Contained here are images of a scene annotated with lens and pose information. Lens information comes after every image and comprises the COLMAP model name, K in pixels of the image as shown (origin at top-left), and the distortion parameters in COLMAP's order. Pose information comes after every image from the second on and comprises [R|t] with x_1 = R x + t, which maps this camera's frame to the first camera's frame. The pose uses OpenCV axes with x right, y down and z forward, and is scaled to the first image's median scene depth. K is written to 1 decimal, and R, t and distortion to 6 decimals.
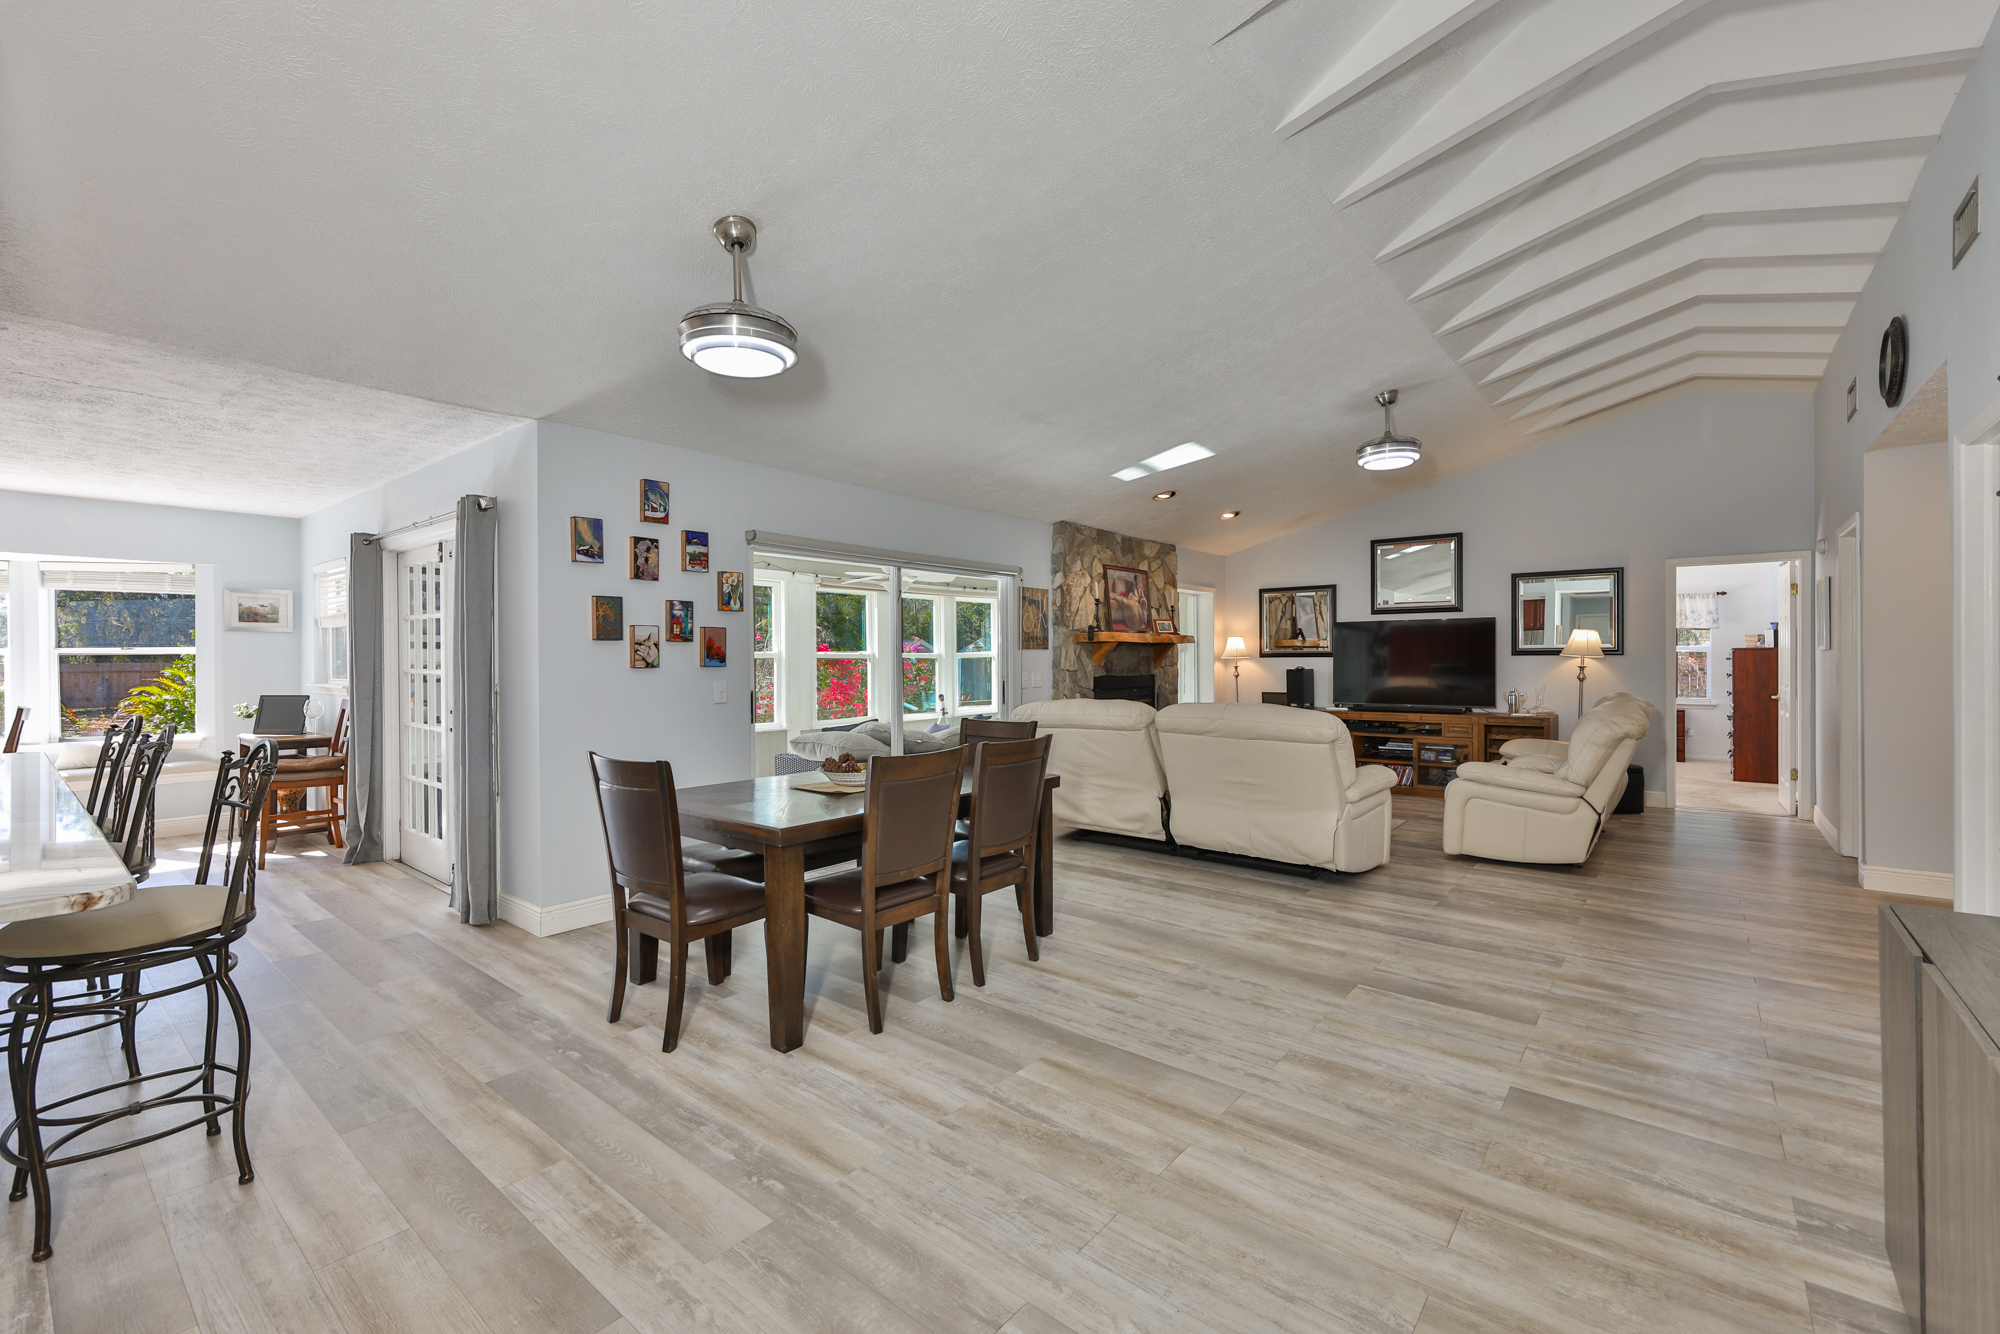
lens RADIAL K [[841.6, 0, 991.0], [0, 841.6, 656.9], [0, 0, 1]] dist [-0.002250, -0.000218]
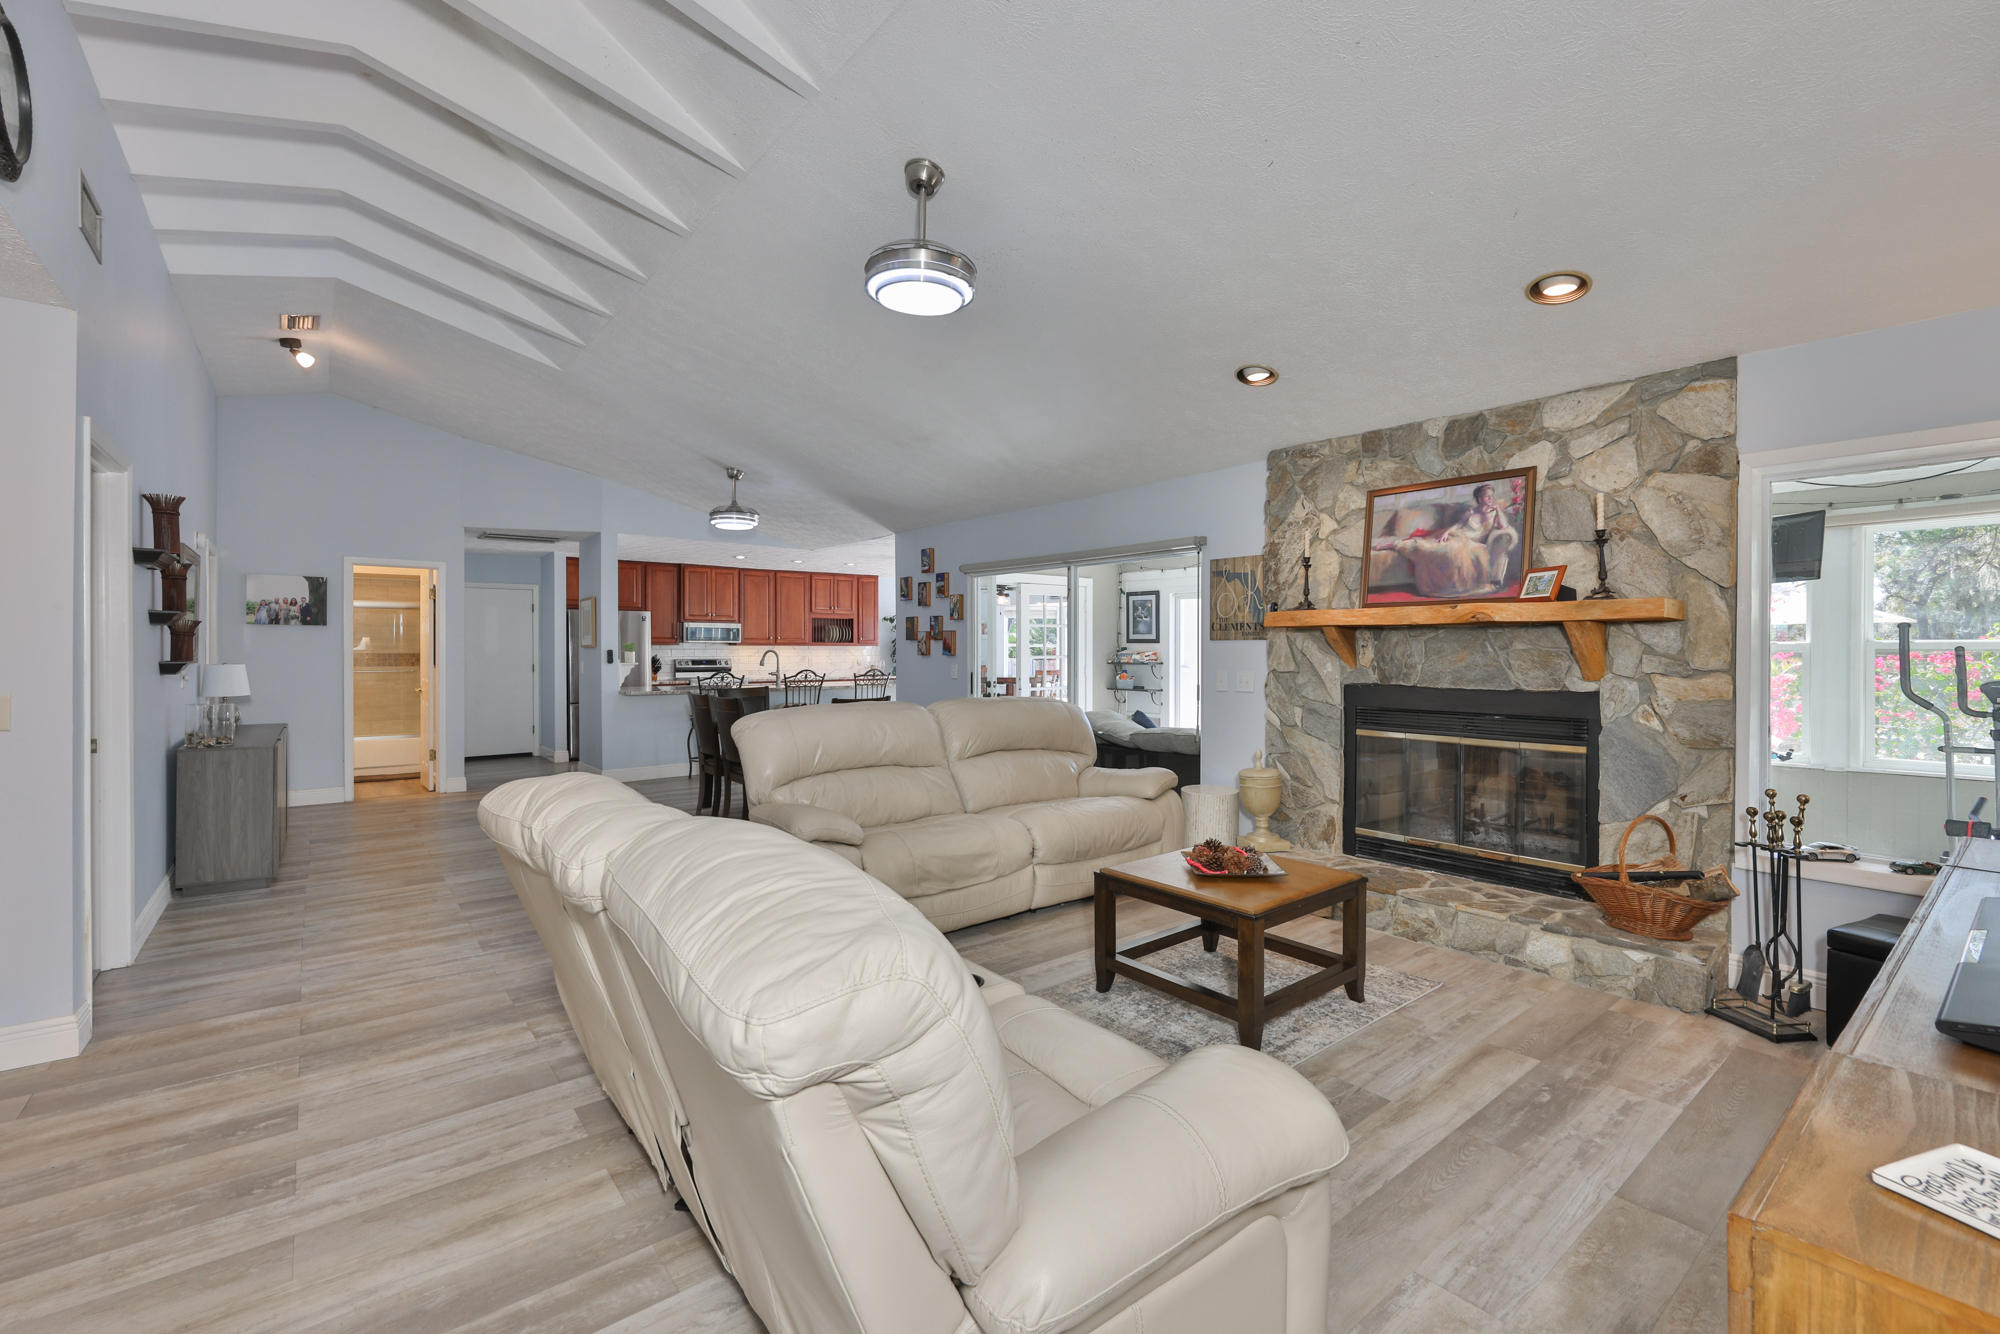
lens RADIAL K [[829.8, 0, 1010.3], [0, 829.8, 658.0], [0, 0, 1]] dist [-0.001042, 0.000002]
pose [[-0.178193, 0.013292, -0.983906, 1.184100], [-0.000577, 0.999907, 0.013613, -0.004989], [0.983995, 0.002994, -0.178169, 1.375859]]
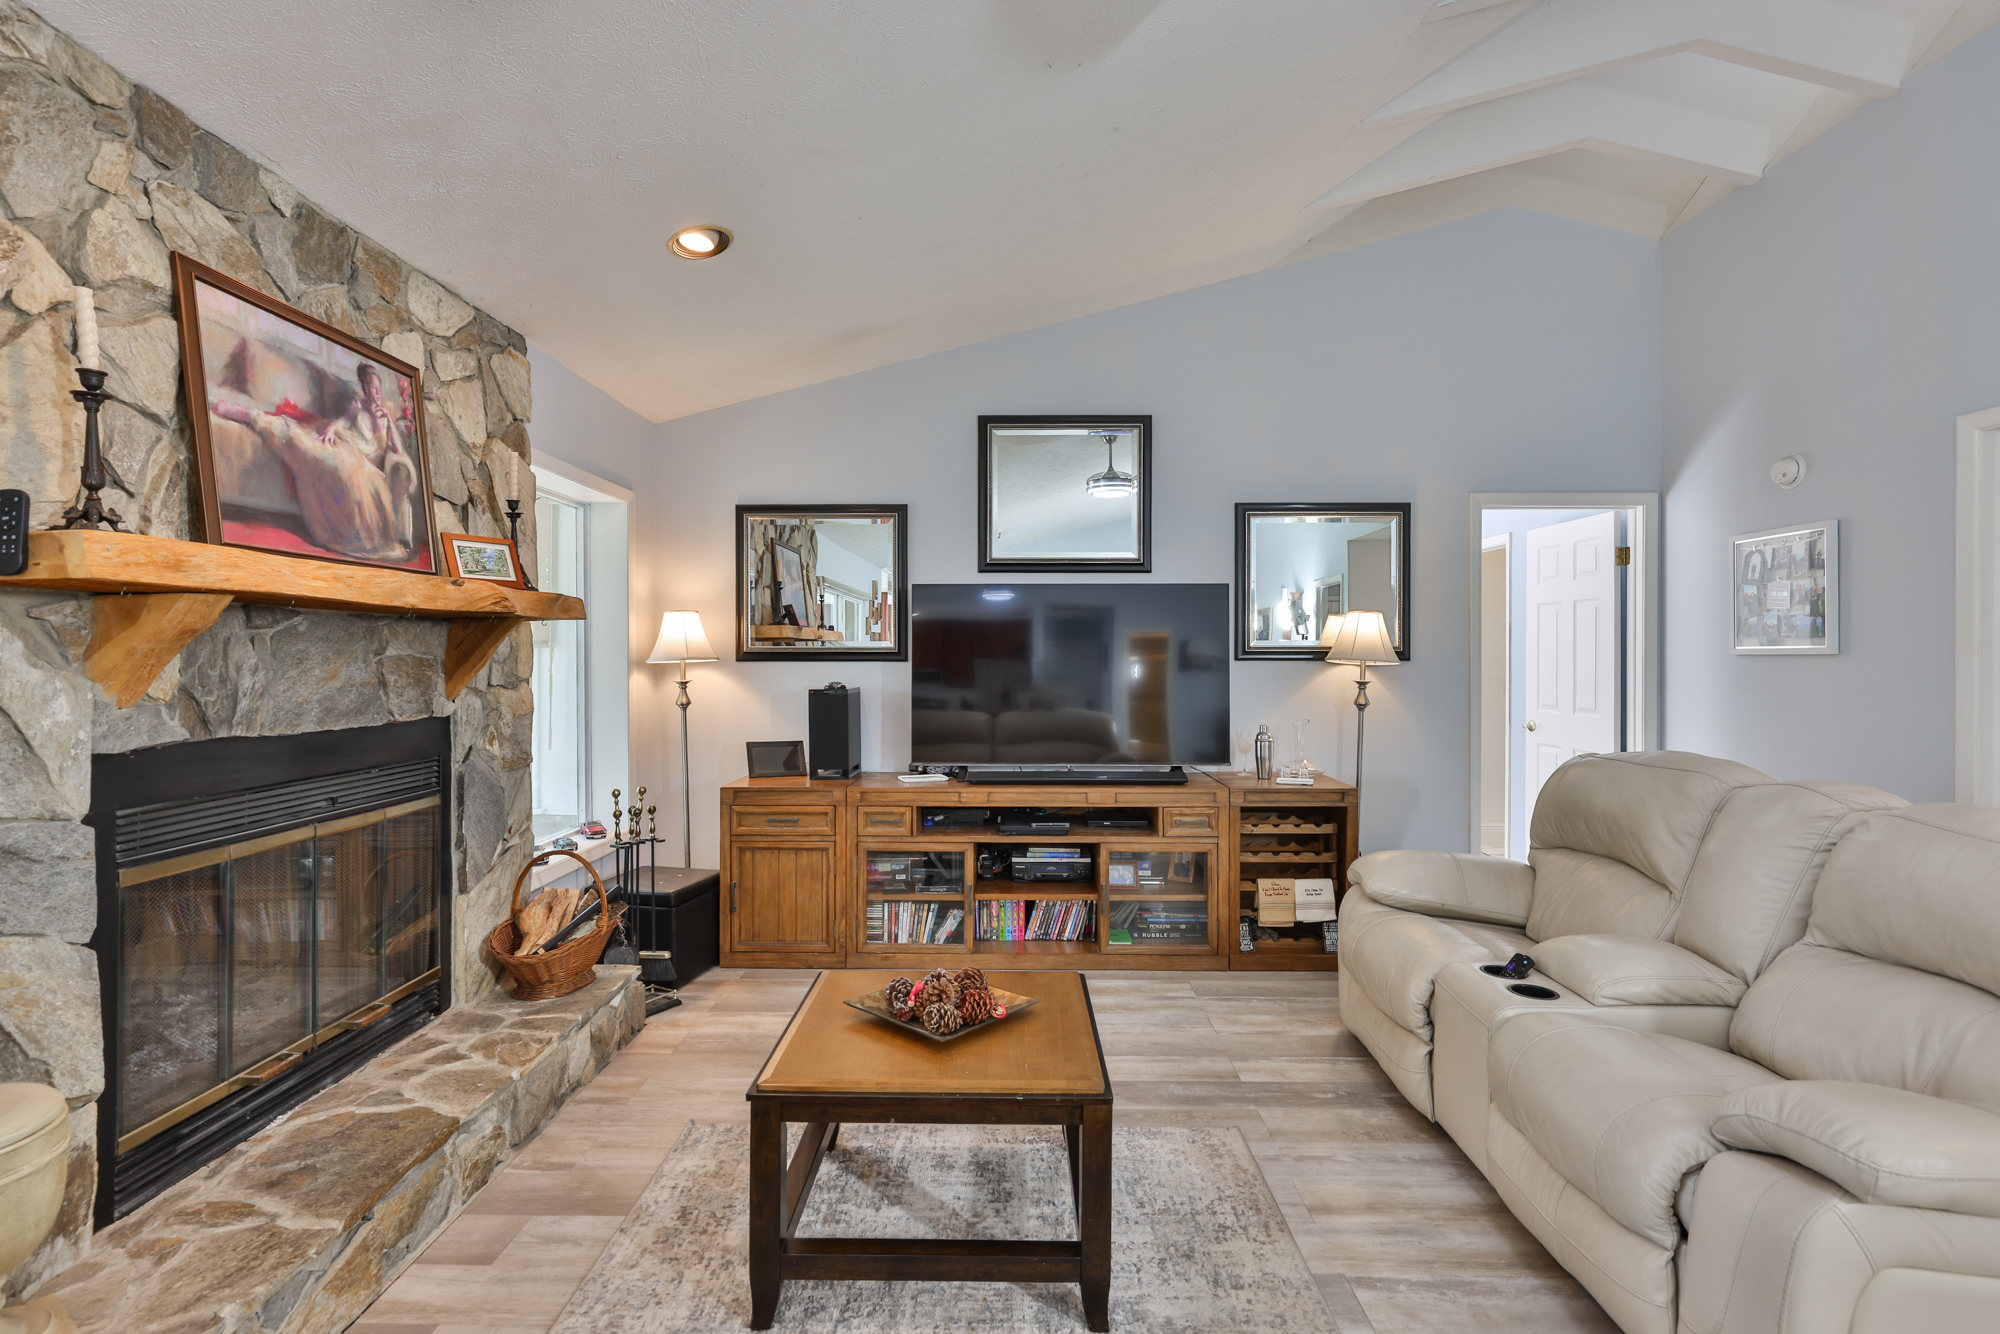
lens RADIAL K [[934.8, 0, 999.4], [0, 934.8, 659.8], [0, 0, 1]] dist [-0.001921, 0.000305]
pose [[0.779842, 0.003168, 0.625968, 0.240871], [-0.005558, 0.999983, 0.001863, -0.003402], [-0.625951, -0.004932, 0.779846, 1.063296]]
